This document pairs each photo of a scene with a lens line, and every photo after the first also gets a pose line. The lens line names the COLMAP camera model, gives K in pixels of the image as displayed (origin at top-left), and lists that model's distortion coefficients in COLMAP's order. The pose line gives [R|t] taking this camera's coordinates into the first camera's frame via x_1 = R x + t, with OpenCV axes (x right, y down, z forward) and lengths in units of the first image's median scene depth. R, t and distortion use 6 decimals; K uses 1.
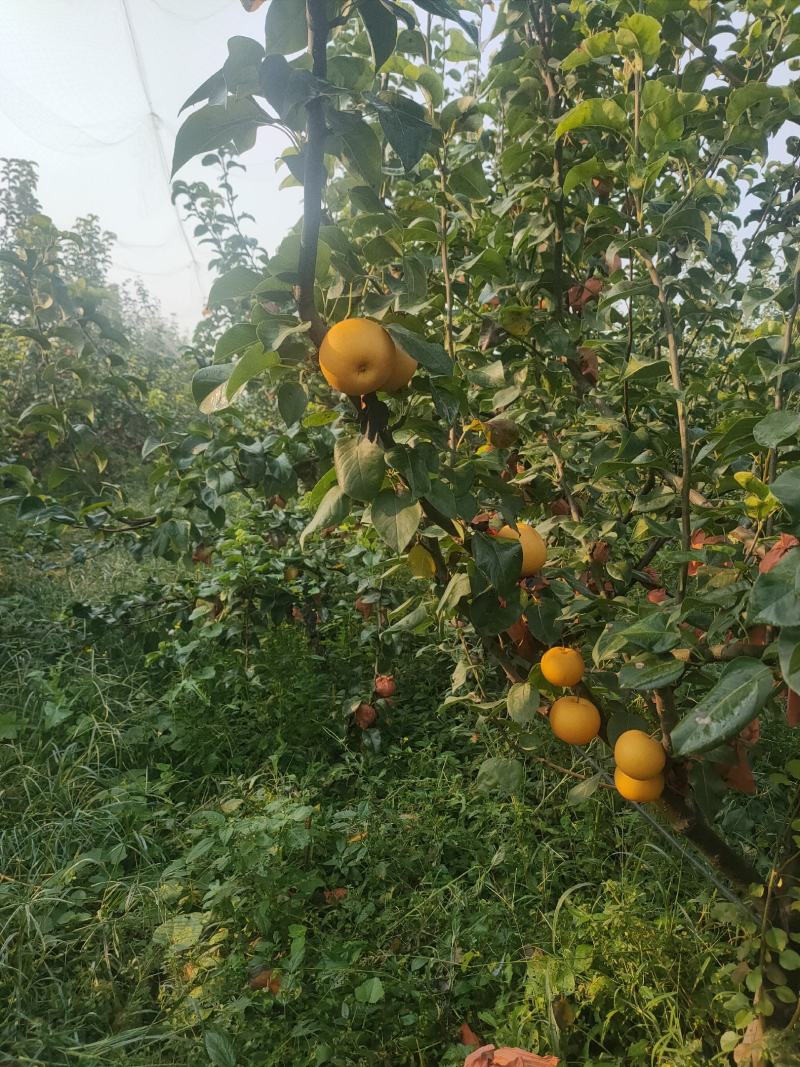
lens RADIAL K [[804.5, 0, 397.0], [0, 804.5, 537.4], [0, 0, 1]] dist [0.064169, -0.093552]
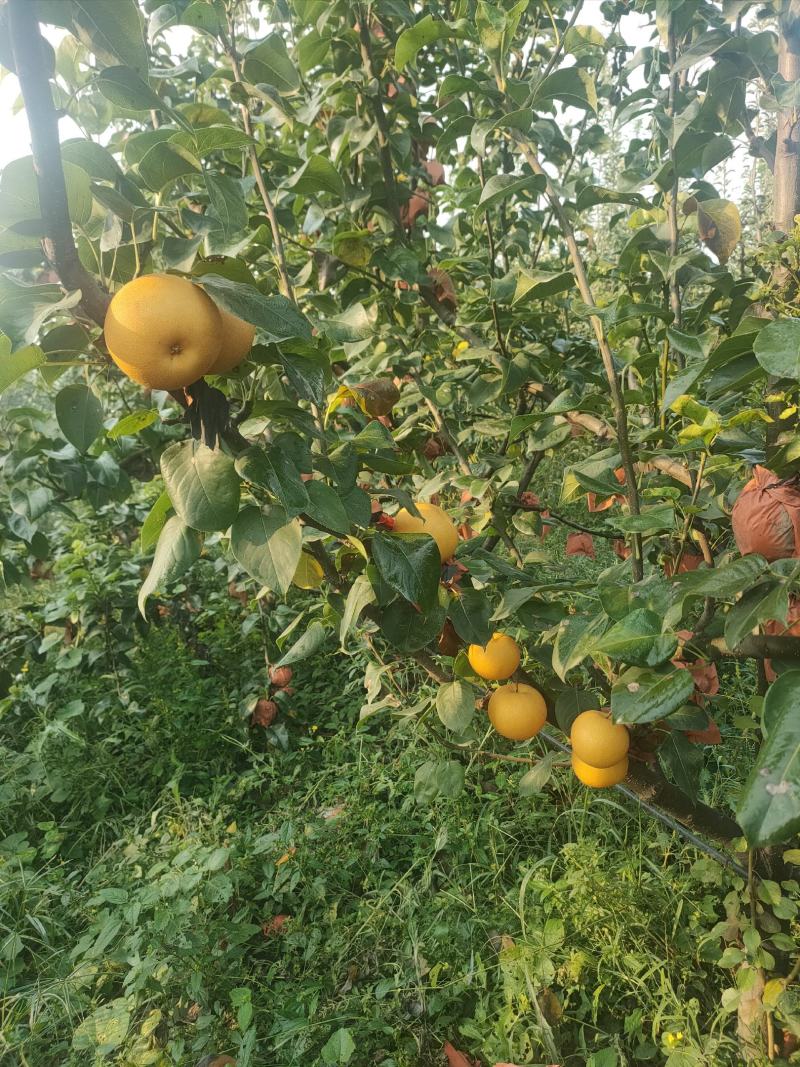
lens RADIAL K [[804.5, 0, 397.0], [0, 804.5, 537.4], [0, 0, 1]] dist [0.064169, -0.093552]
pose [[0.966939, -0.199636, 0.158661, -0.001498], [0.187551, 0.978309, 0.087957, -0.039351], [-0.172779, -0.055292, 0.983407, 0.144677]]
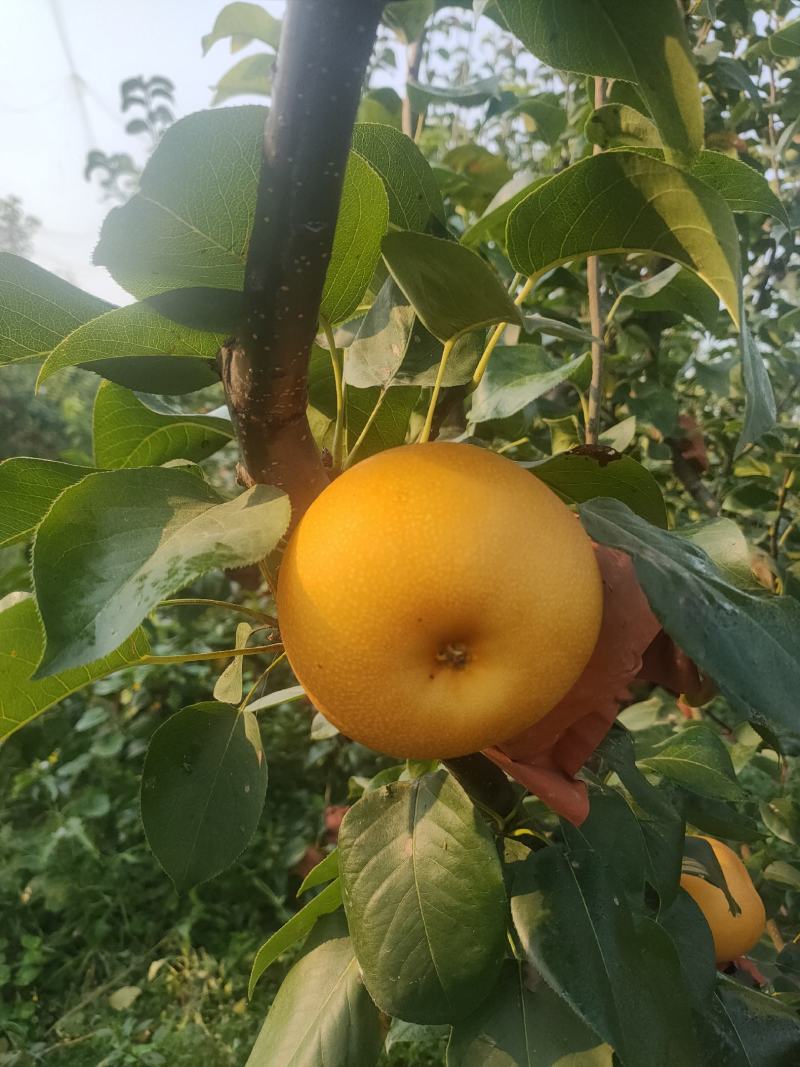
lens RADIAL K [[804.5, 0, 397.0], [0, 804.5, 537.4], [0, 0, 1]] dist [0.064169, -0.093552]
pose [[0.996395, 0.036478, 0.076593, -0.046088], [-0.035585, 0.999282, -0.012982, -0.124789], [-0.077012, 0.010210, 0.996978, 0.377745]]
